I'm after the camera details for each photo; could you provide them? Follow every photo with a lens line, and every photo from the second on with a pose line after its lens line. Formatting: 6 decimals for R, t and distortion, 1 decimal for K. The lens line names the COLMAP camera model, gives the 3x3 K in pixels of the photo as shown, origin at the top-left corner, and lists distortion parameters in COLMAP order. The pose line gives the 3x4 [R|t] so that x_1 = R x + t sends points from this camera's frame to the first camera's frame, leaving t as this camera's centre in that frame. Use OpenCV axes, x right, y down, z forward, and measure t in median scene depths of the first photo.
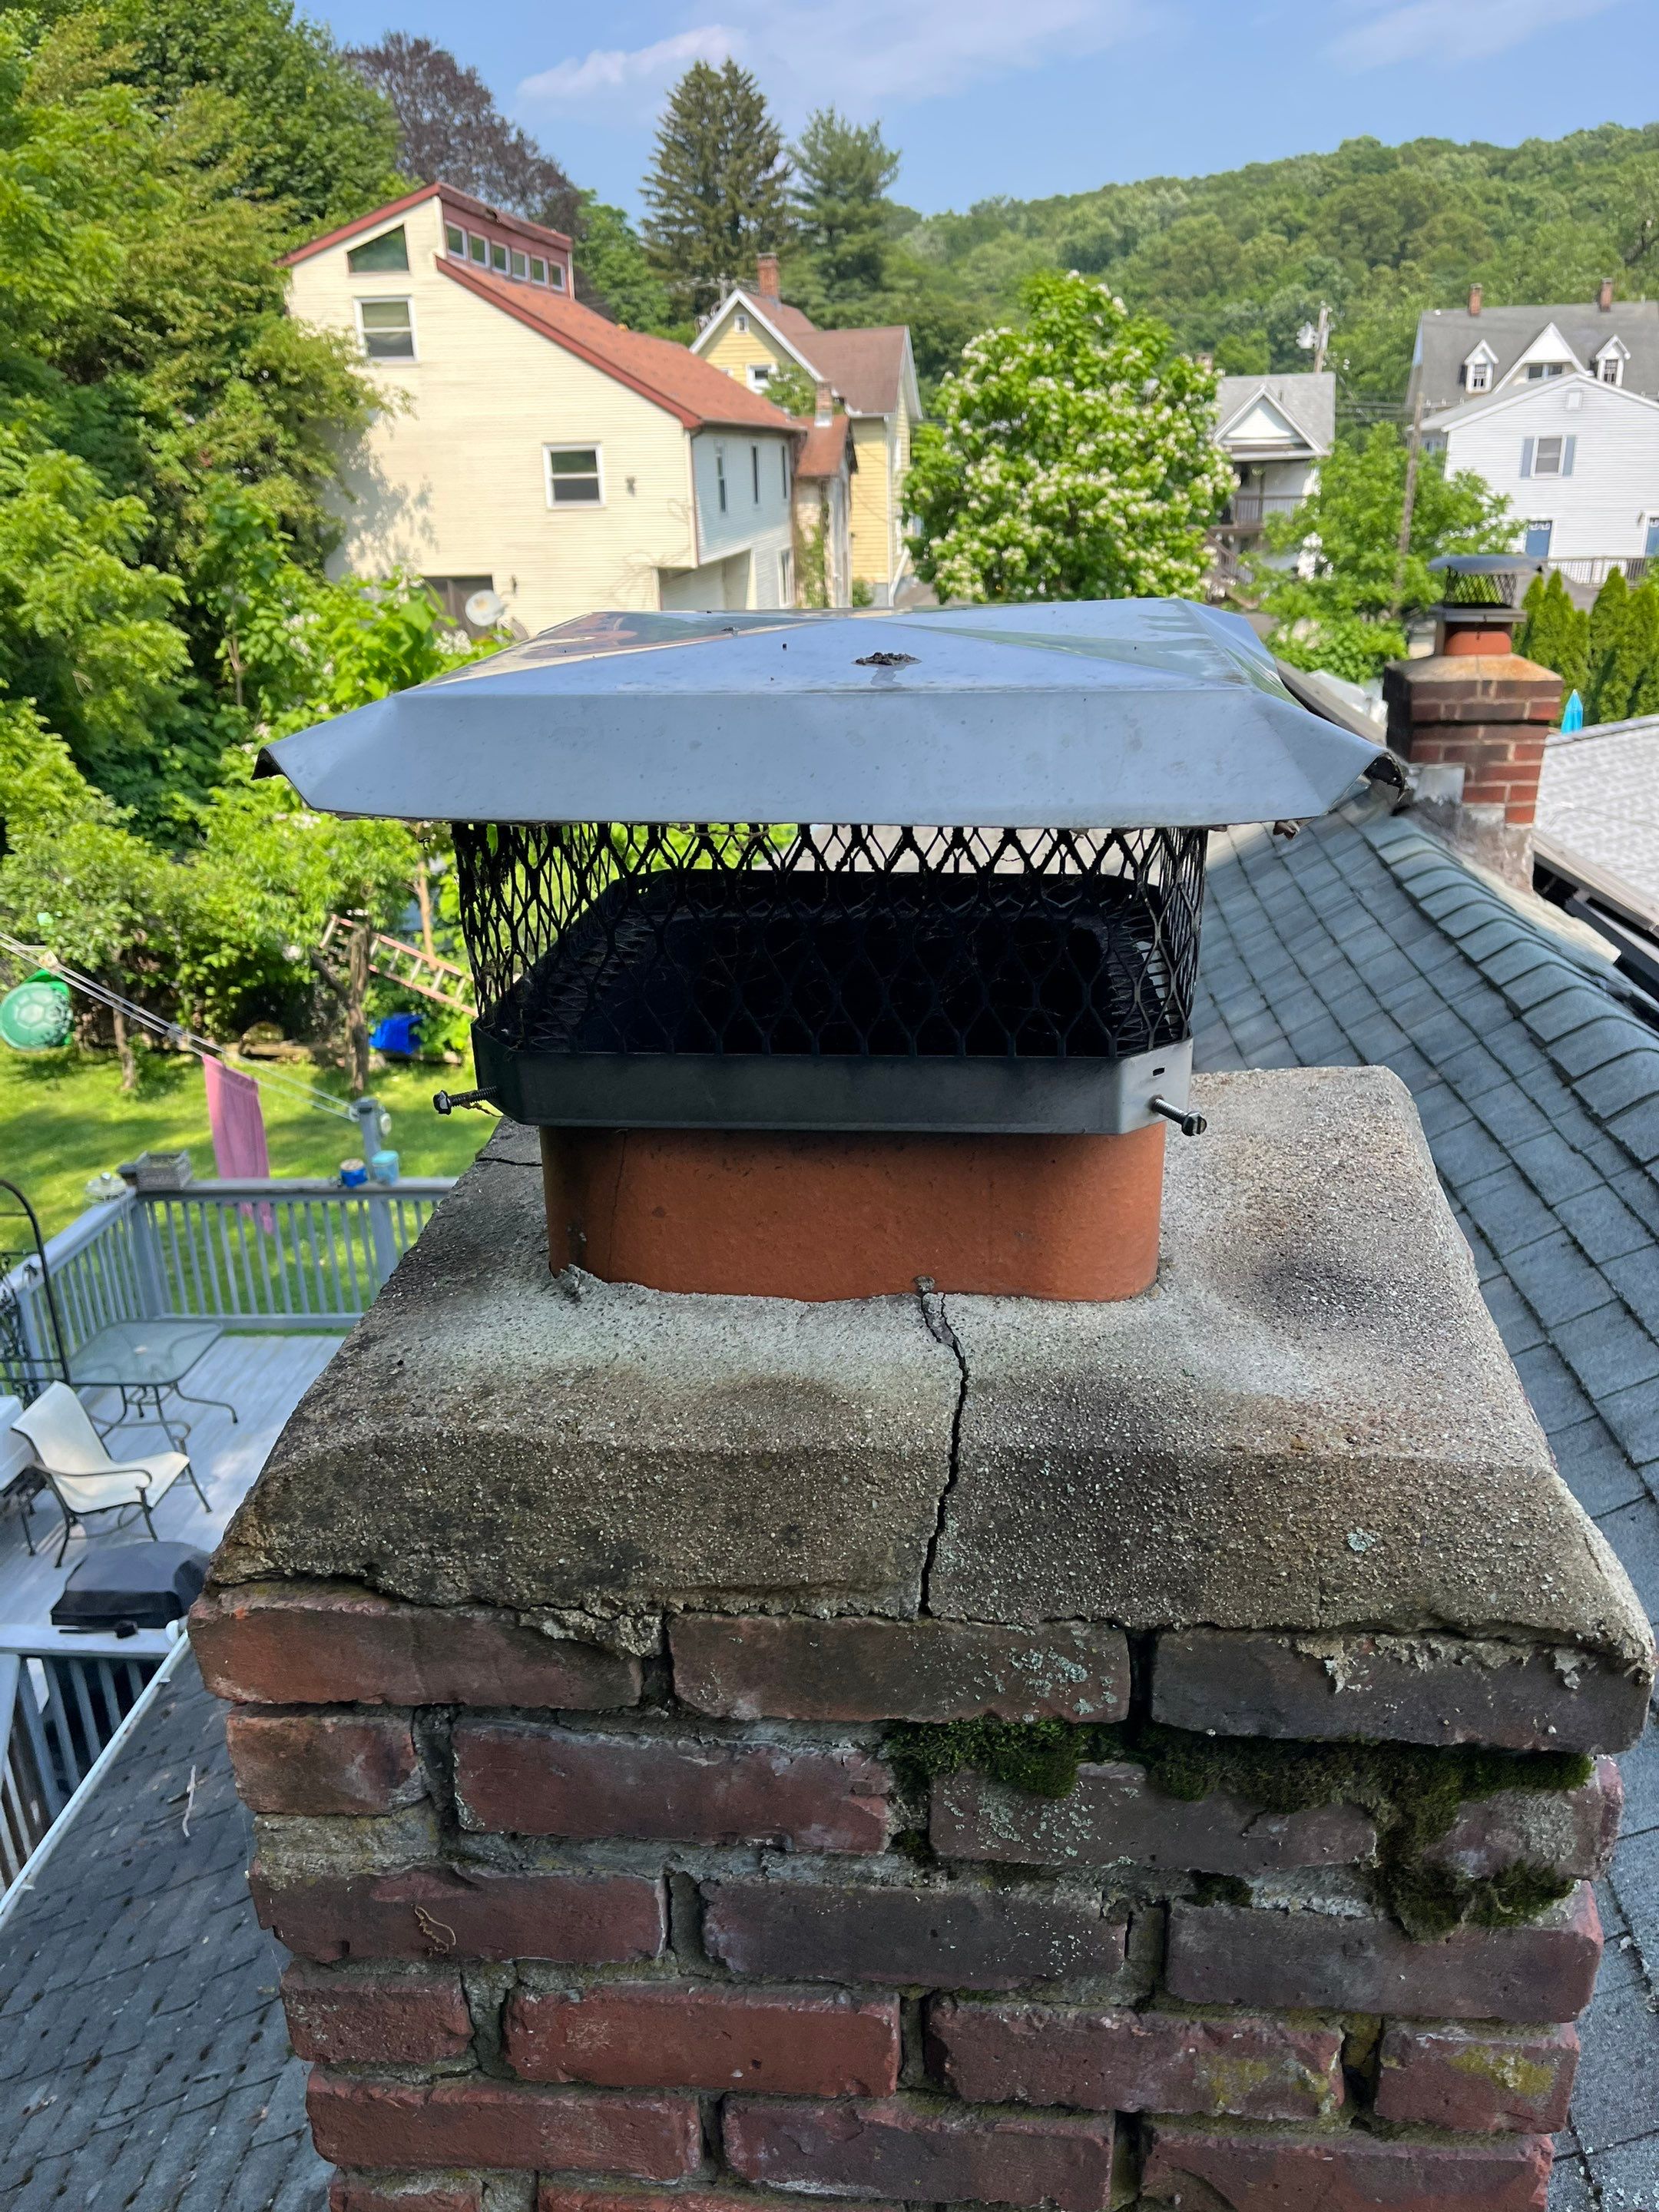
lens RADIAL K [[1651.2, 0, 836.7], [0, 1651.2, 1084.5], [0, 0, 1]] dist [0.018164, -0.000966]
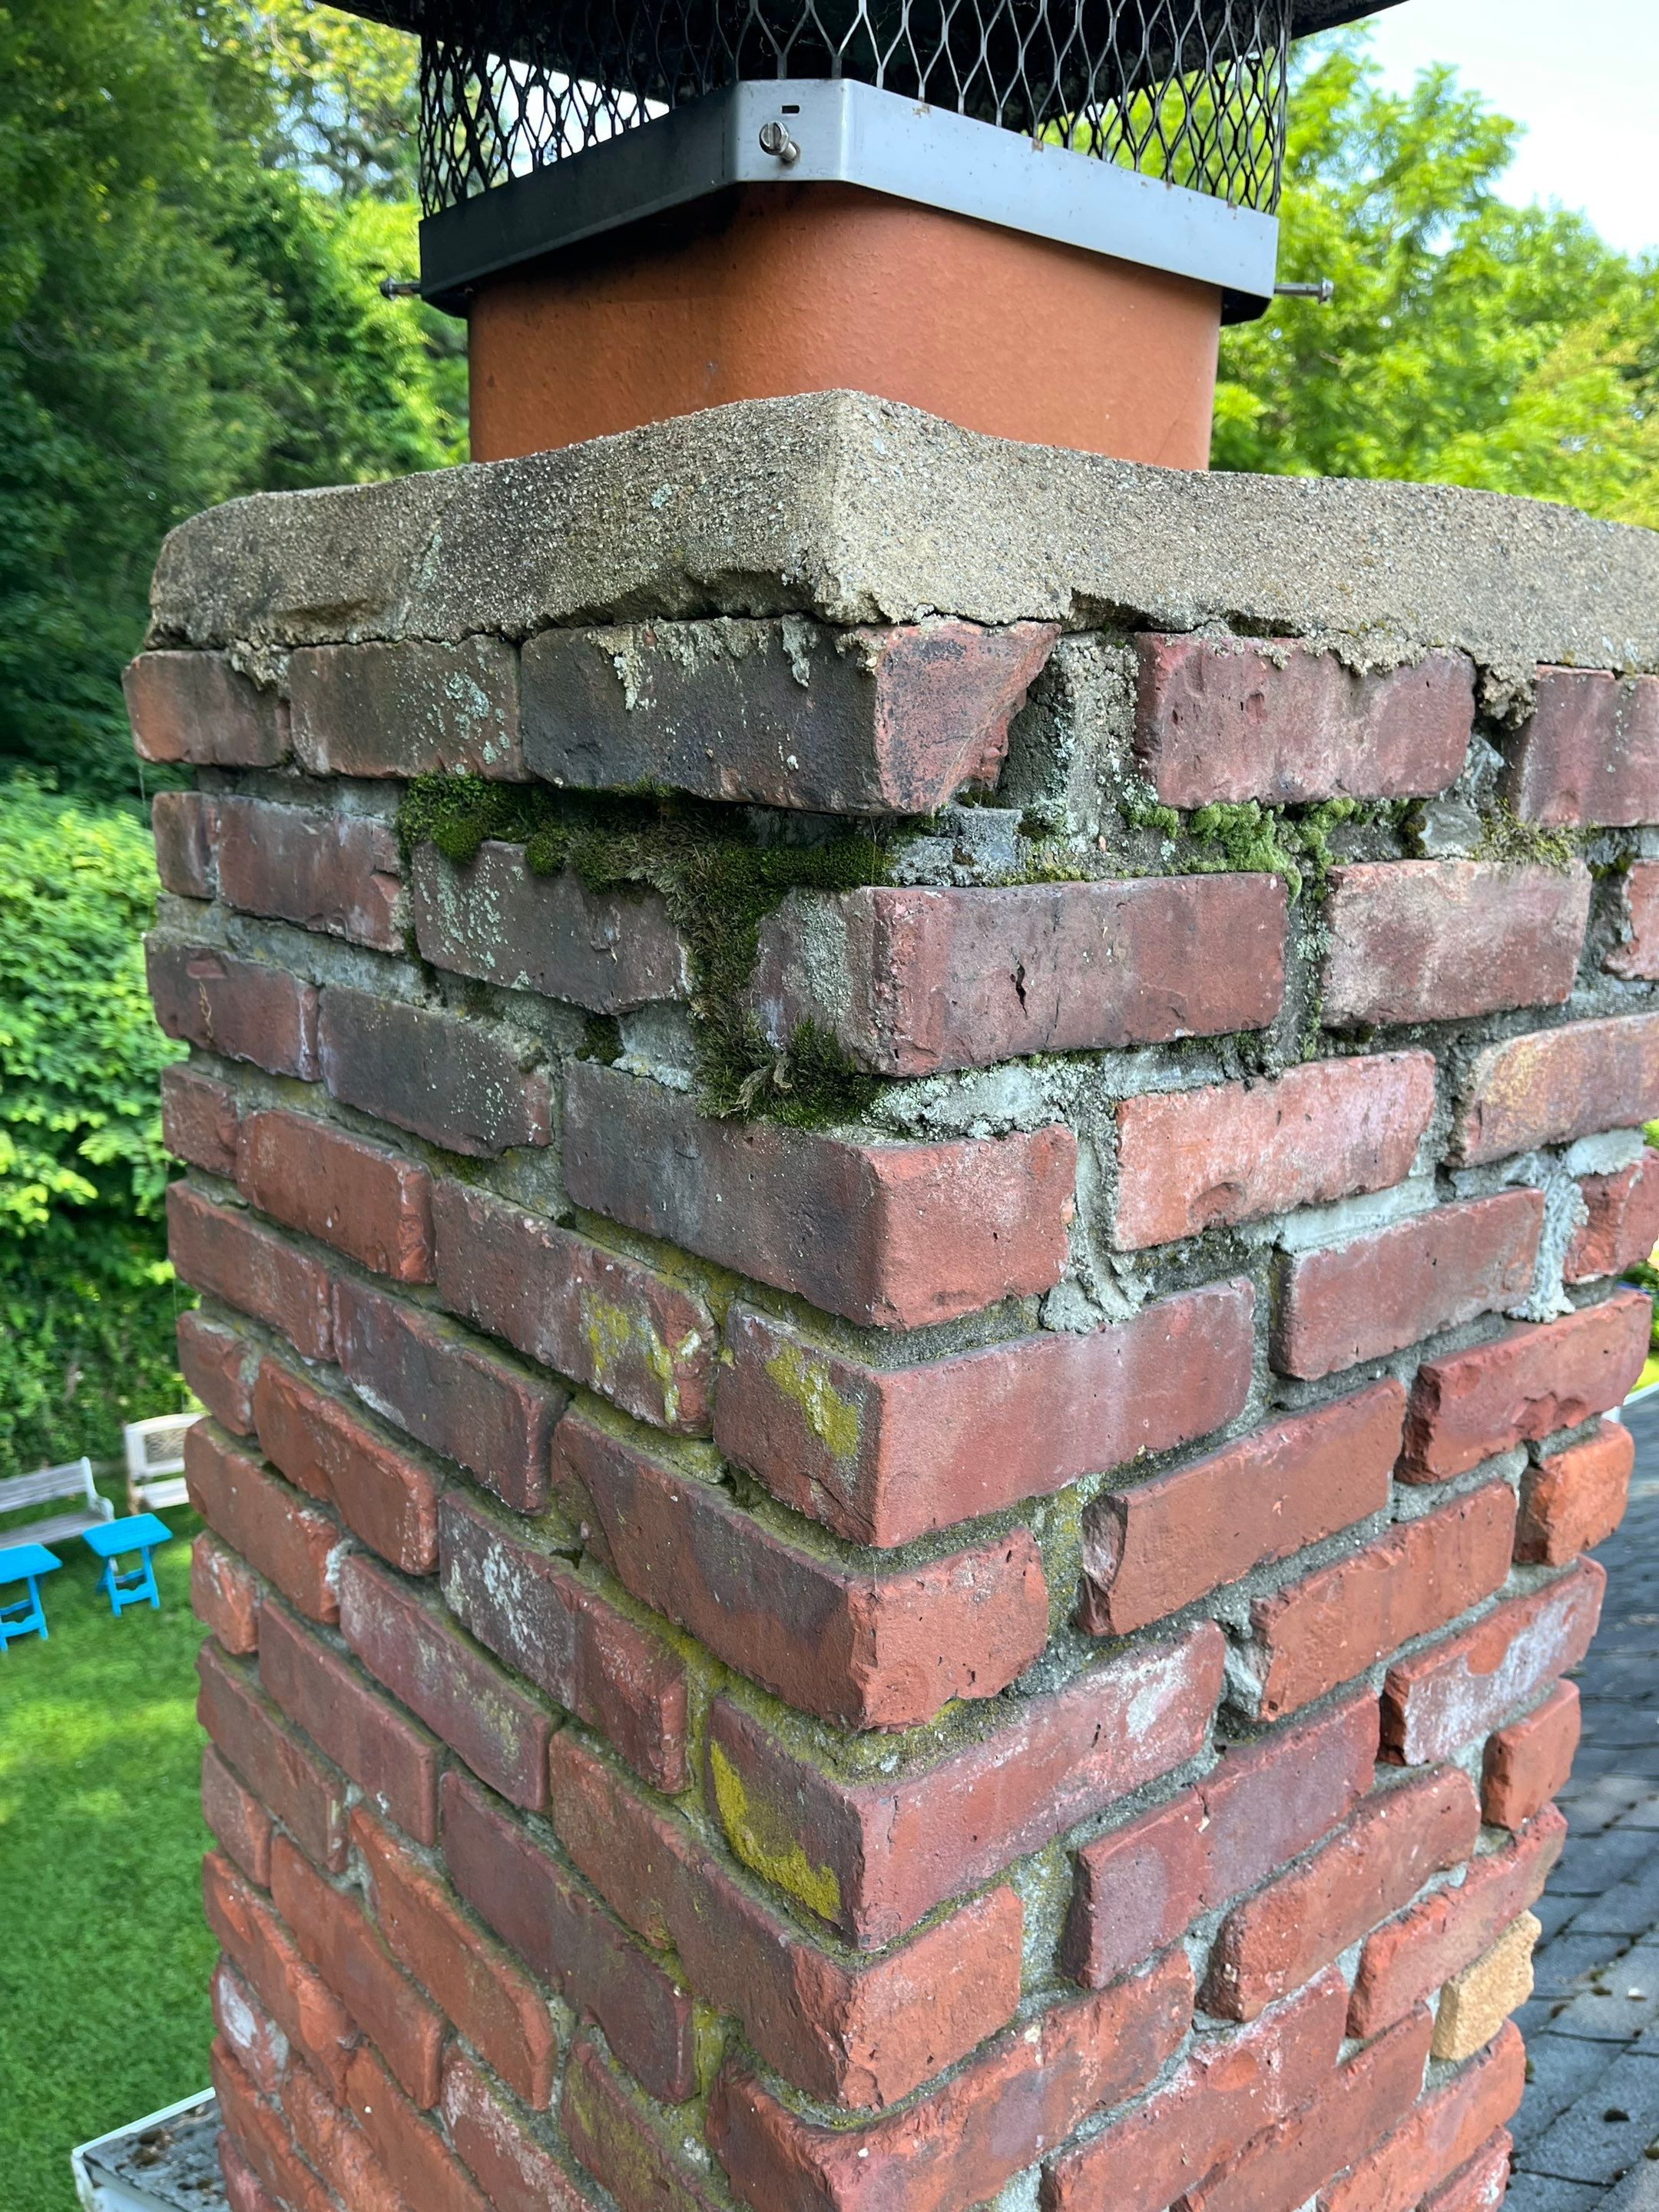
lens RADIAL K [[1674.1, 0, 811.4], [0, 1674.1, 1097.4], [0, 0, 1]] dist [0.068654, -0.101082]
pose [[0.710697, 0.194986, -0.675936, 0.850802], [-0.294956, 0.954881, -0.034672, 0.486716], [0.638678, 0.224013, 0.736144, 0.430423]]
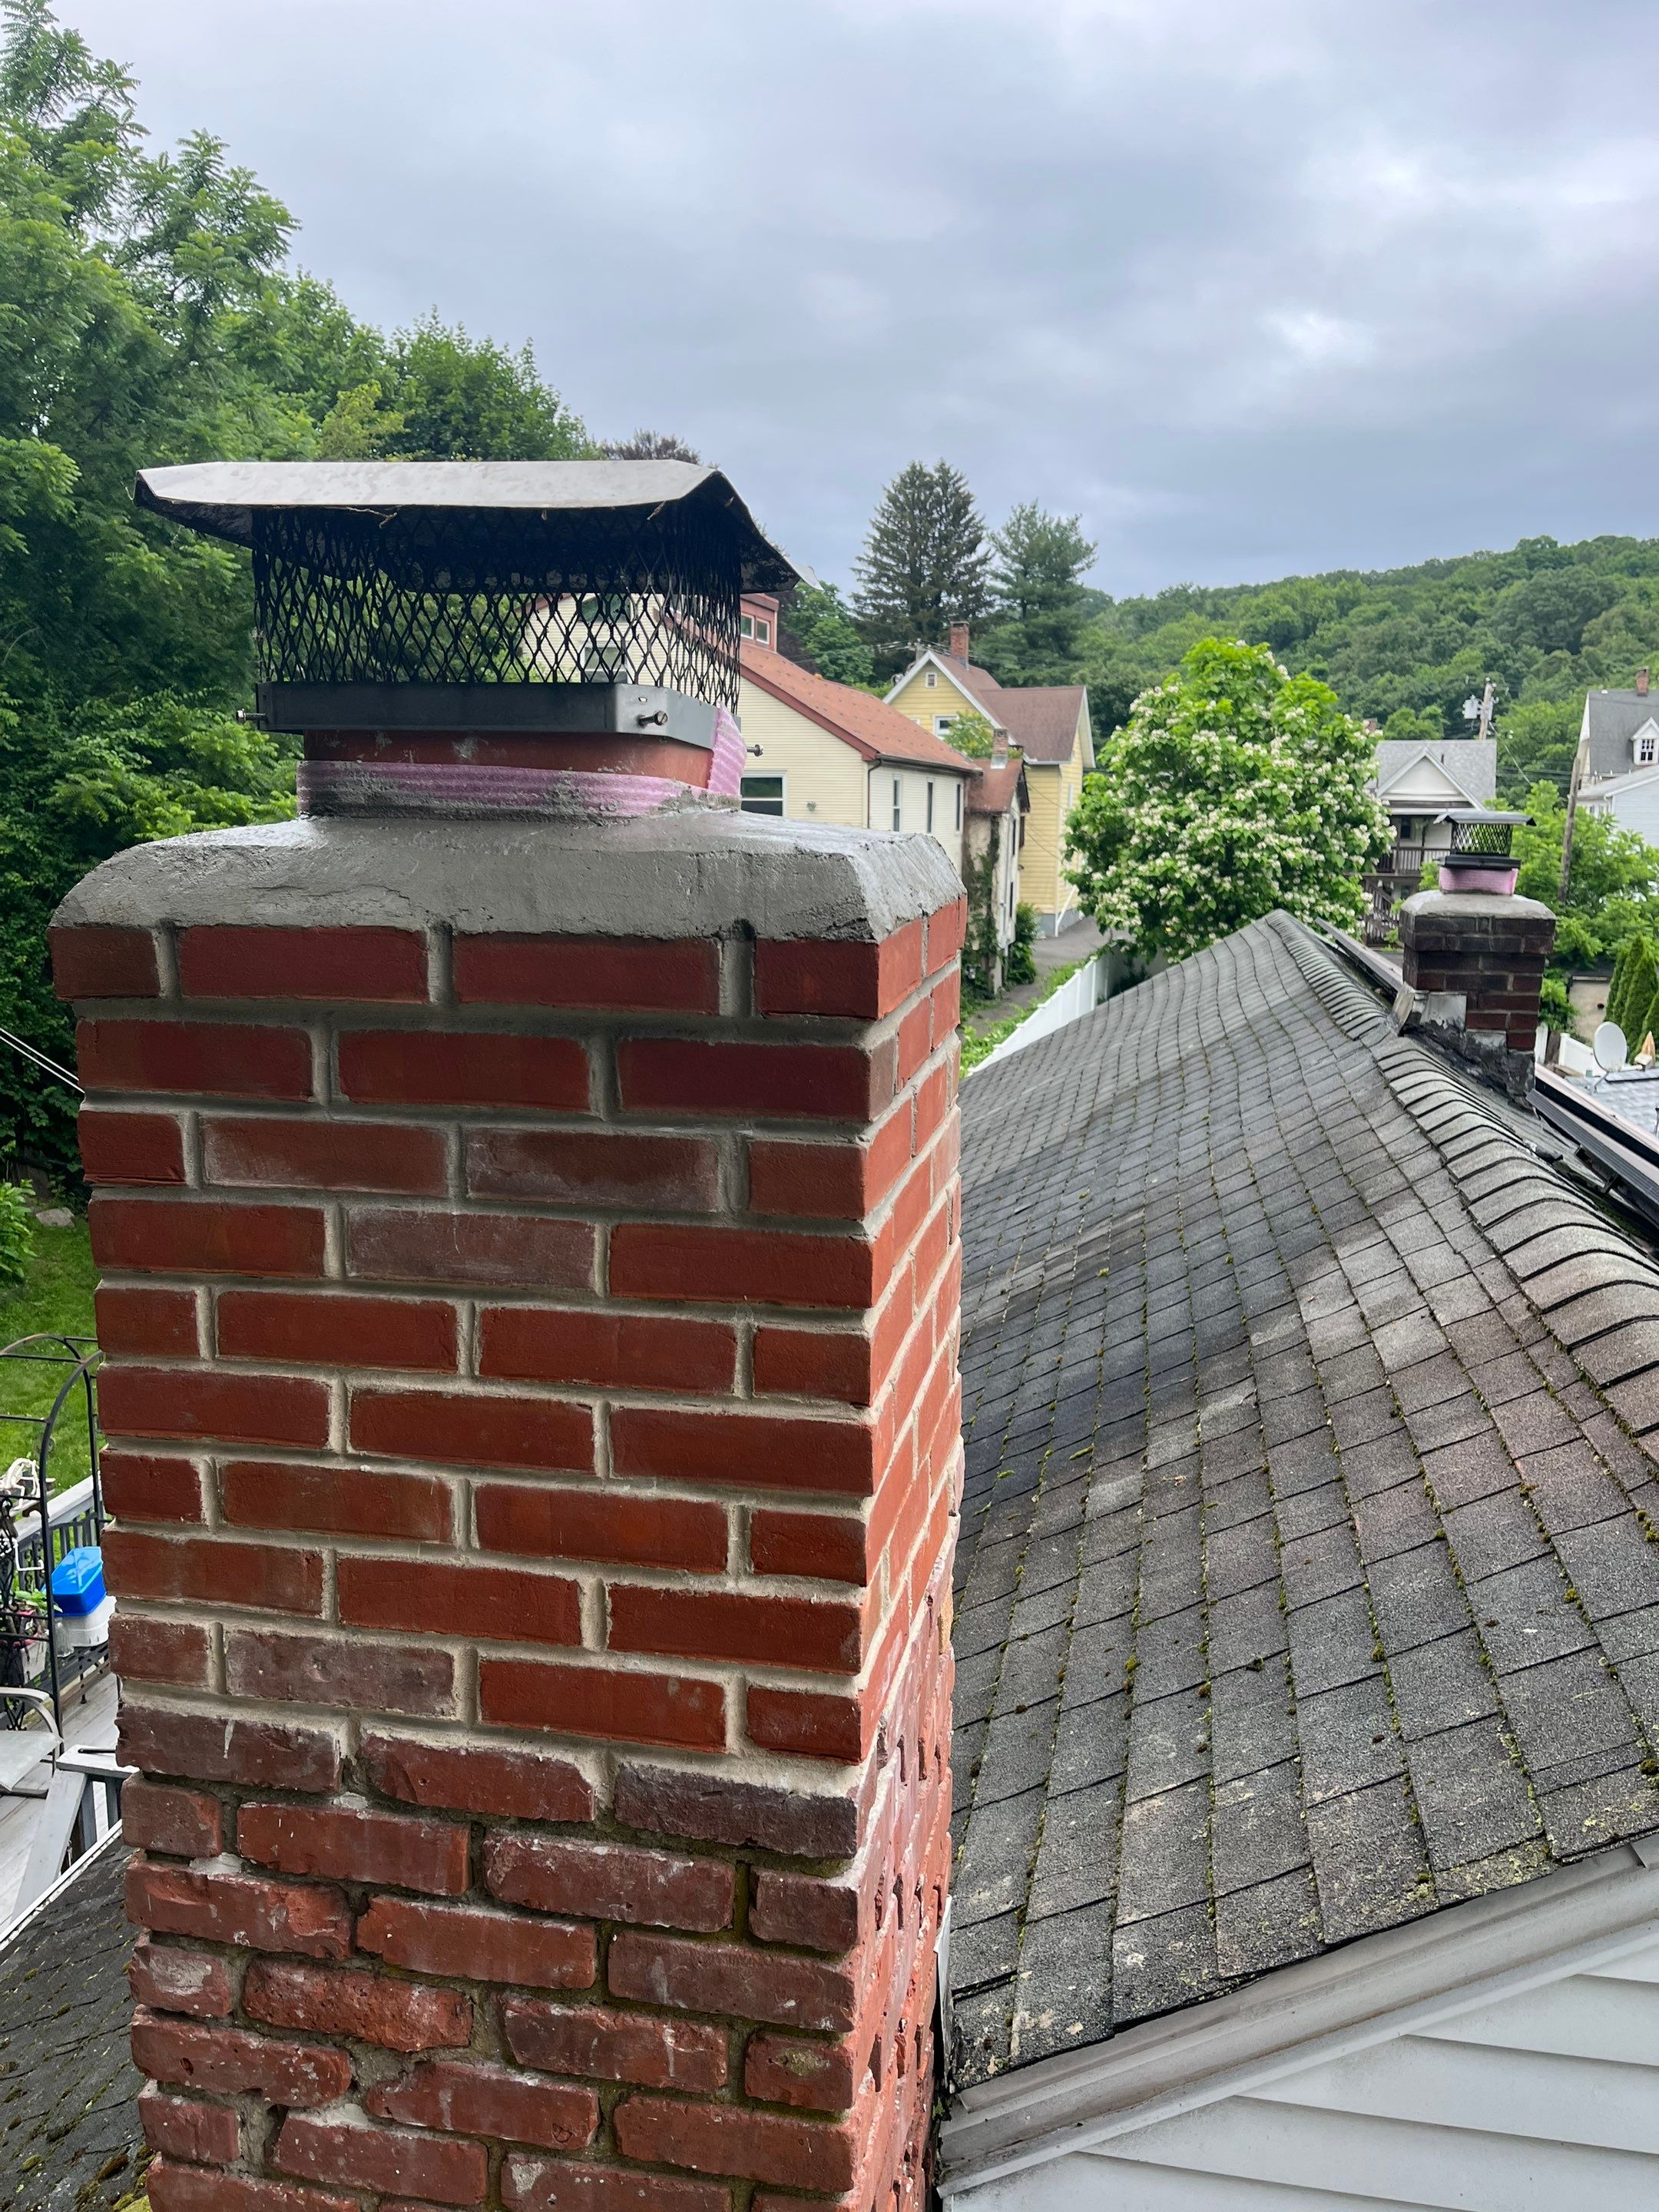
lens RADIAL K [[1629.4, 0, 841.6], [0, 1629.4, 1105.2], [0, 0, 1]] dist [0.062575, -0.071805]
pose [[0.993367, 0.057140, -0.099787, 0.537652], [-0.074141, 0.981598, -0.175979, 0.638287], [0.087895, 0.182210, 0.979323, -0.493003]]
